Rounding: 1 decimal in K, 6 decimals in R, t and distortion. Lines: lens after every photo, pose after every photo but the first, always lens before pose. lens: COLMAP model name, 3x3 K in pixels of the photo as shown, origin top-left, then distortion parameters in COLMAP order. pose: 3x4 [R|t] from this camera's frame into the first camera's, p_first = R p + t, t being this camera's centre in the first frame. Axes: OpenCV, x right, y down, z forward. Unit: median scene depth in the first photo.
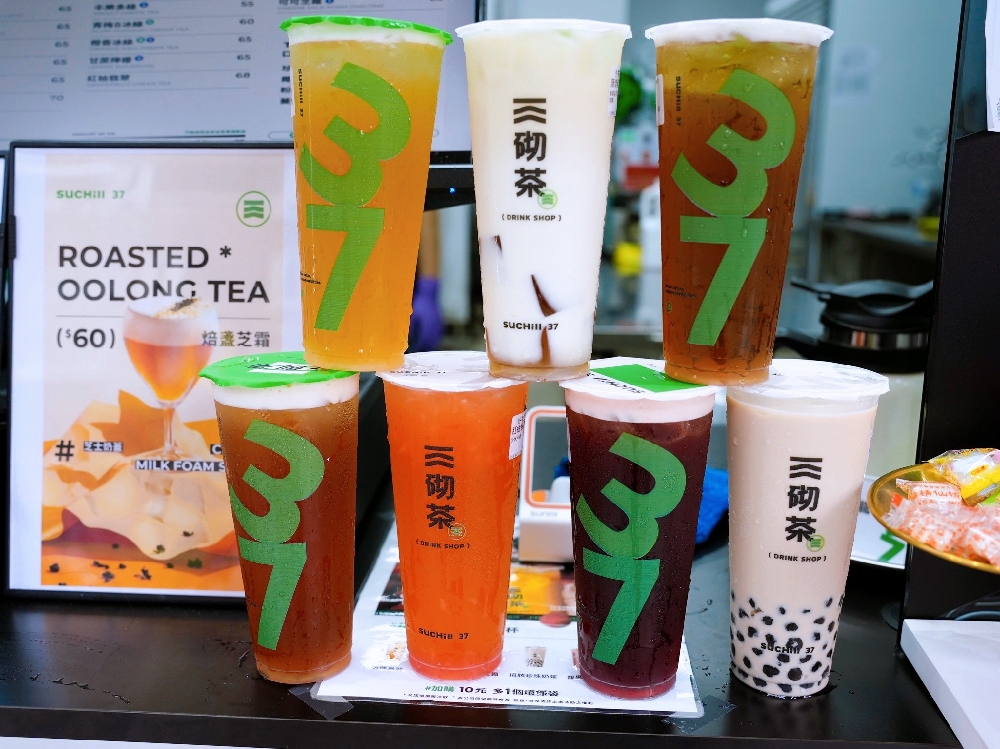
lens RADIAL K [[892.4, 0, 510.7], [0, 892.4, 373.2], [0, 0, 1]] dist [-0.041638, -0.000705]
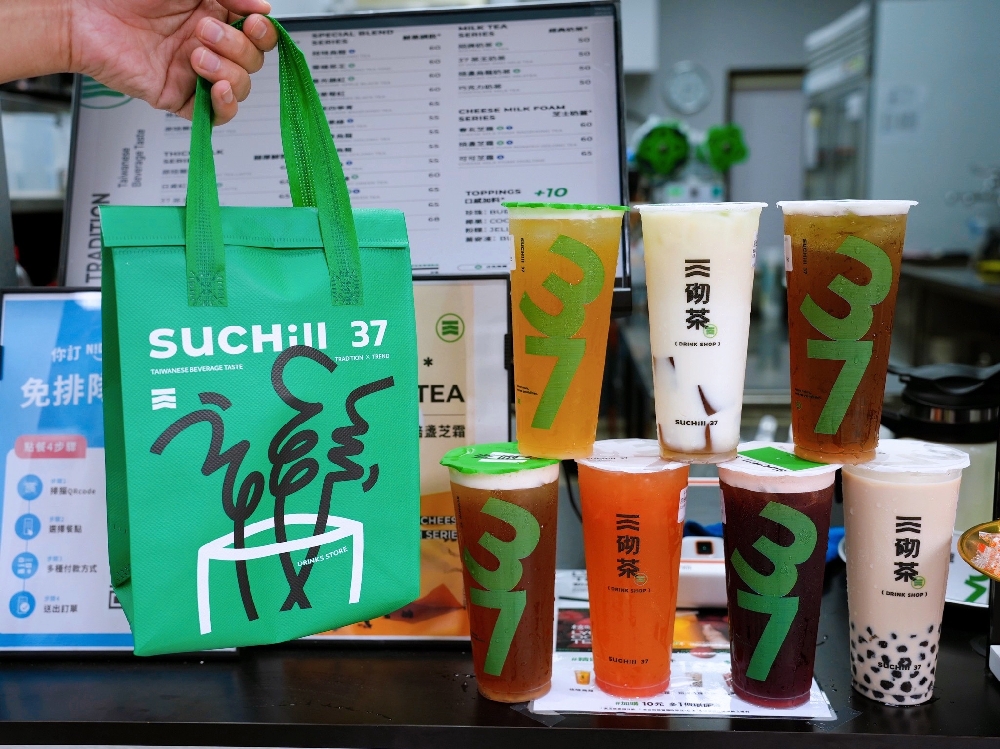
lens RADIAL K [[994.4, 0, 501.6], [0, 994.4, 380.9], [0, 0, 1]] dist [0.009502, 0.000000]
pose [[0.999580, -0.024706, -0.015172, -0.239328], [0.023975, 0.998626, -0.046588, -0.051281], [0.016303, 0.046205, 0.998799, -0.488546]]
